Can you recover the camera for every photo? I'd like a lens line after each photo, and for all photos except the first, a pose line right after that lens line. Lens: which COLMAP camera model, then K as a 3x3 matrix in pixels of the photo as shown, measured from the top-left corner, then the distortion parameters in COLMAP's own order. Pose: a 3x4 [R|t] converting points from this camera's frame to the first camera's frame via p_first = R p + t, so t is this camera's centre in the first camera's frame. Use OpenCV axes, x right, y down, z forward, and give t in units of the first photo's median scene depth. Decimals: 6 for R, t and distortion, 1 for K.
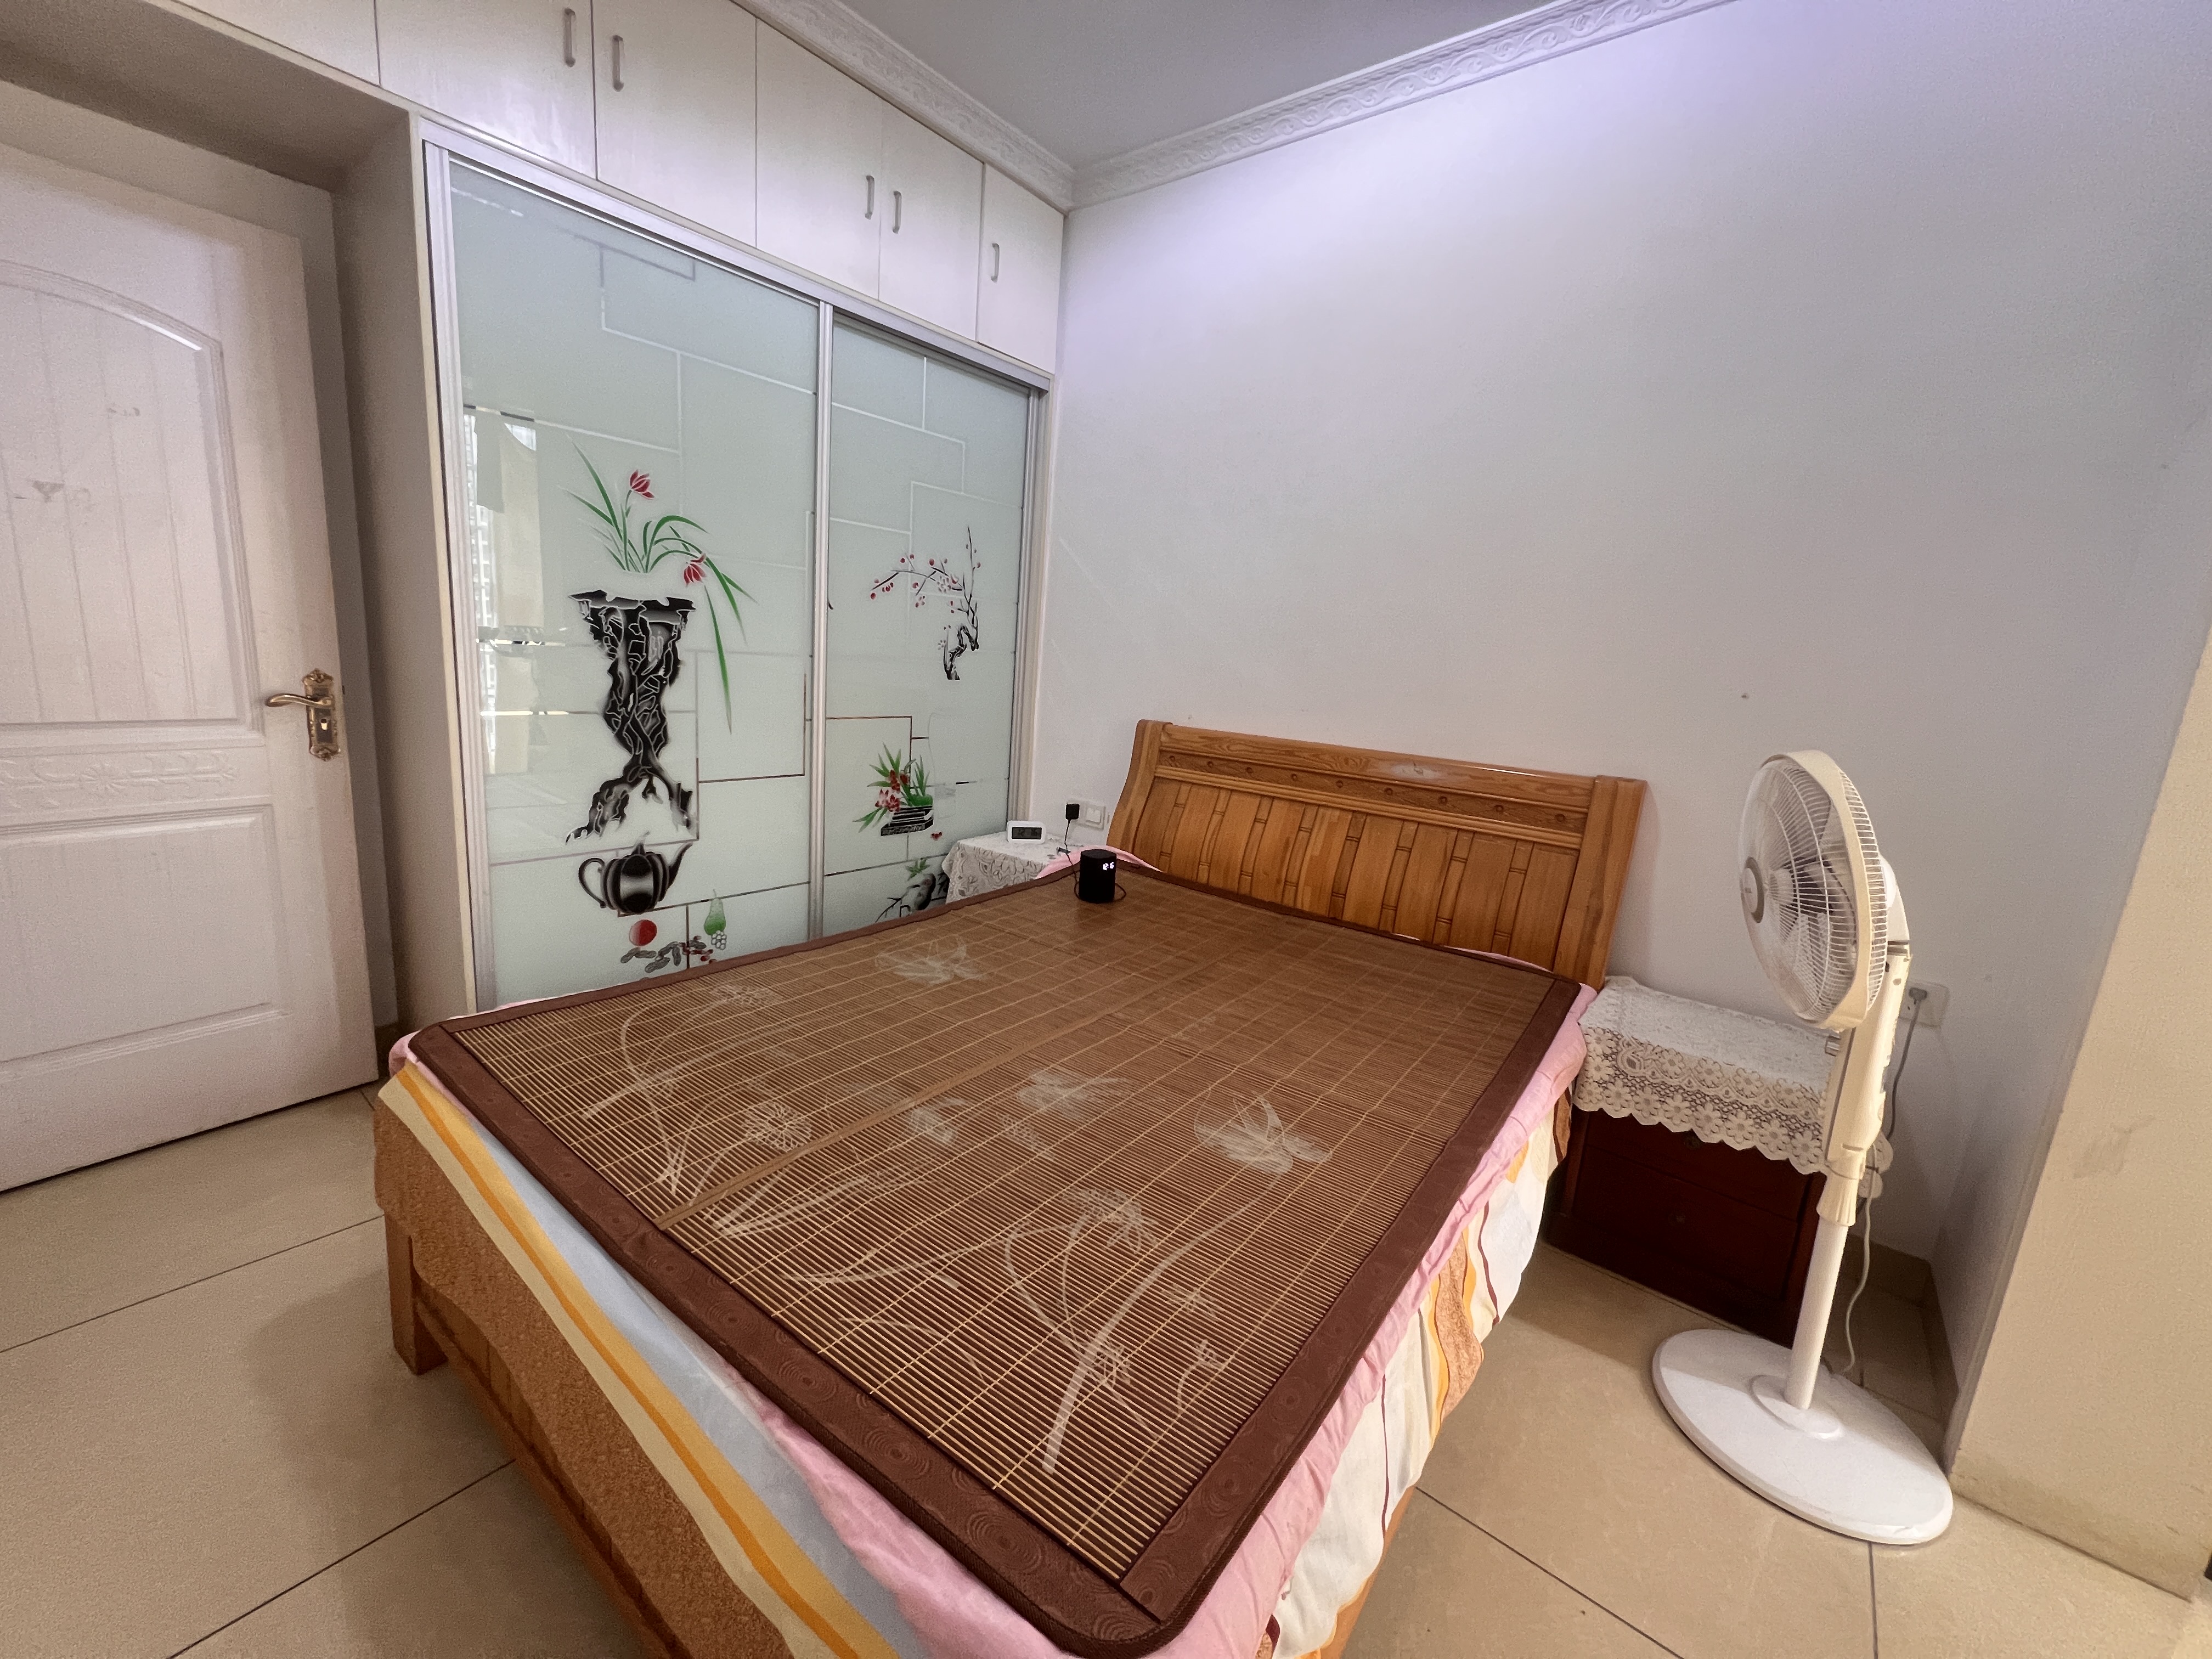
lens RADIAL K [[883.7, 0, 1094.8], [0, 883.7, 816.6], [0, 0, 1]] dist [-0.003578, -0.000097]
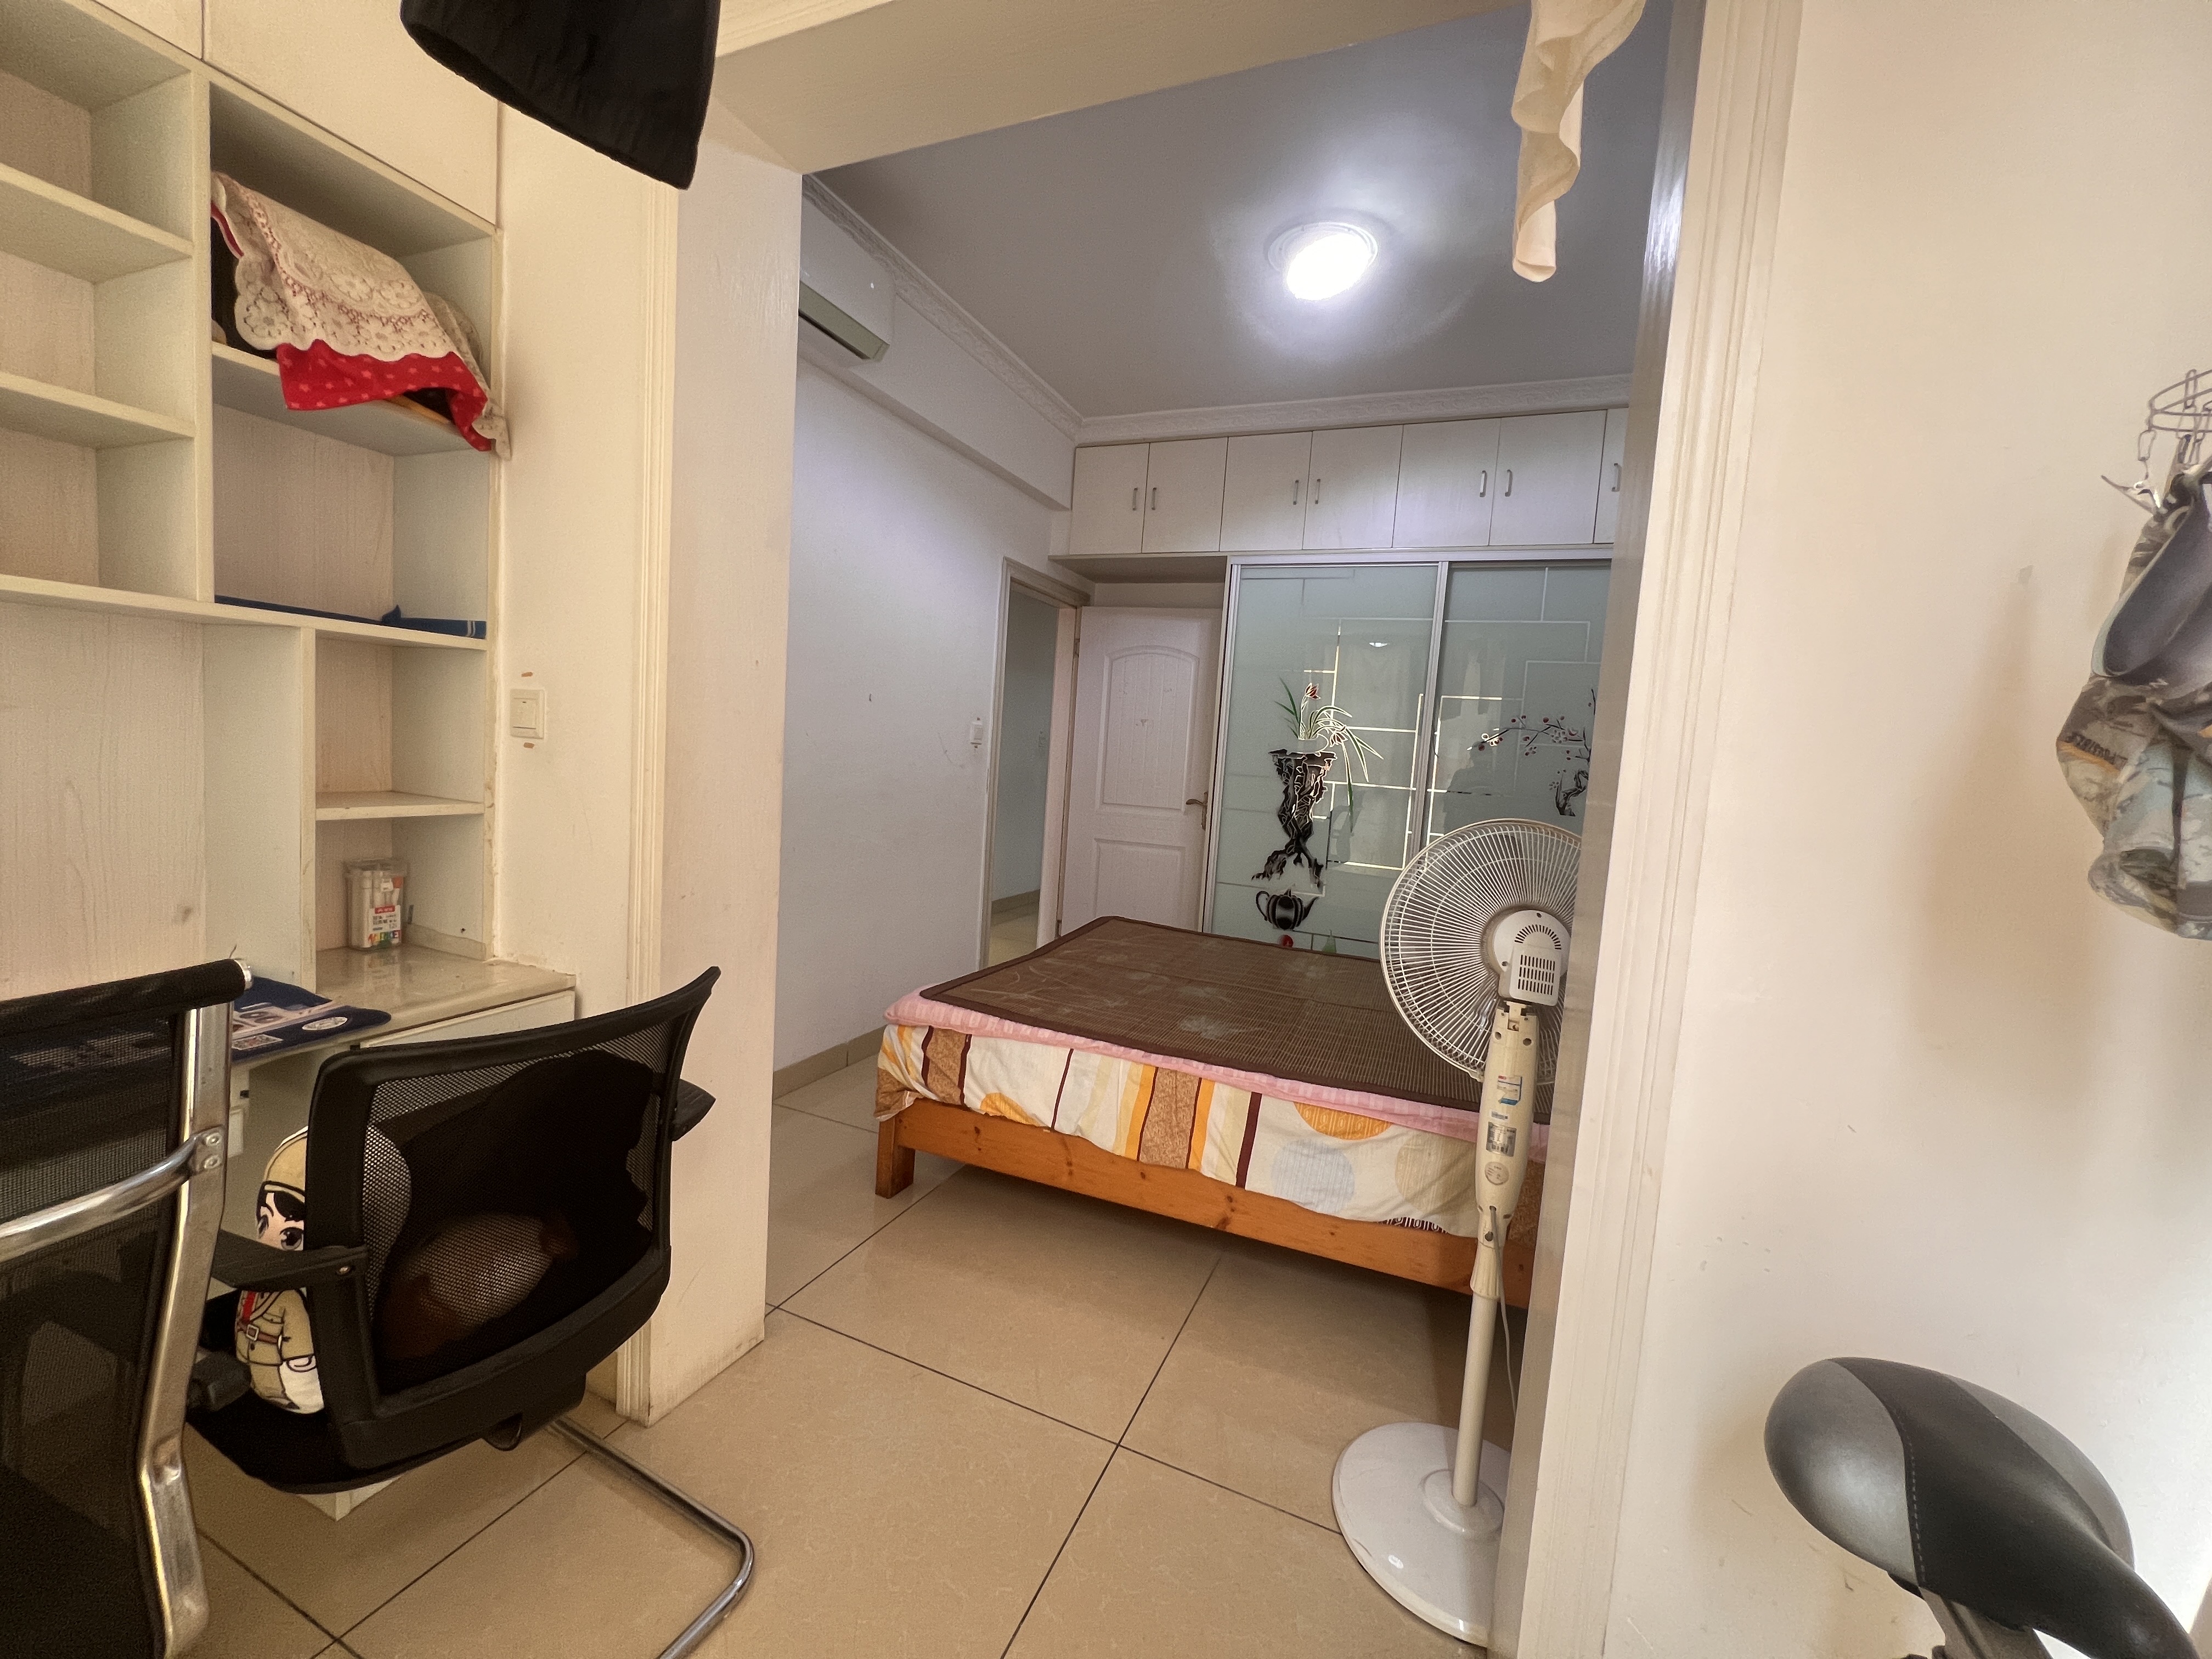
lens RADIAL K [[883.7, 0, 1103.4], [0, 883.7, 822.6], [0, 0, 1]] dist [-0.003578, -0.000097]
pose [[0.278687, 0.025022, -0.960056, 1.063479], [-0.228766, 0.972615, -0.041058, 0.057760], [0.932738, 0.231071, 0.276779, 0.139891]]
